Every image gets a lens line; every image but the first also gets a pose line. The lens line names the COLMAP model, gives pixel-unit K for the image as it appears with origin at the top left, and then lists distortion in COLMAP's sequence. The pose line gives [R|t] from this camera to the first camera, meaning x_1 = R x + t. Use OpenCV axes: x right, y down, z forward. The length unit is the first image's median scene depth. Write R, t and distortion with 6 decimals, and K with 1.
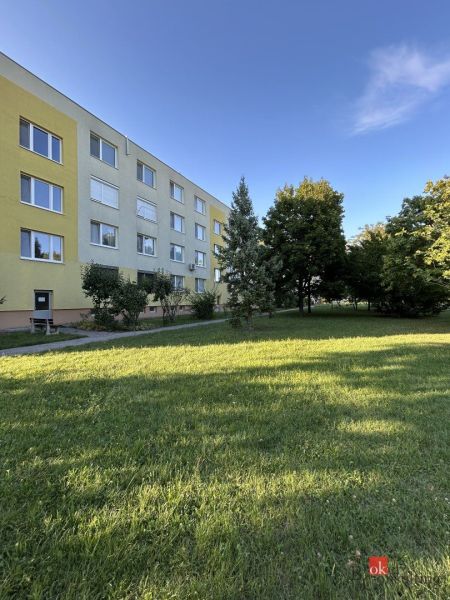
lens RADIAL K [[243.7, 0, 228.1], [0, 243.7, 300.9], [0, 0, 1]] dist [0.000953, 0.000251]
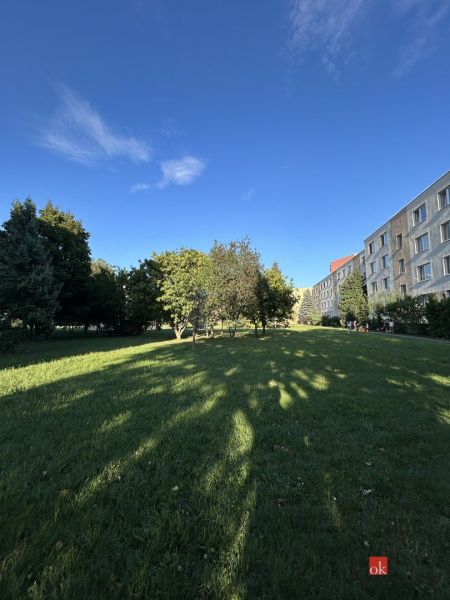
lens RADIAL K [[243.7, 0, 228.1], [0, 243.7, 300.9], [0, 0, 1]] dist [0.000953, 0.000251]
pose [[0.383000, 0.085677, 0.919766, -0.331313], [0.004600, 0.995500, -0.094647, 0.006884], [-0.923737, 0.040480, 0.380883, -0.066424]]
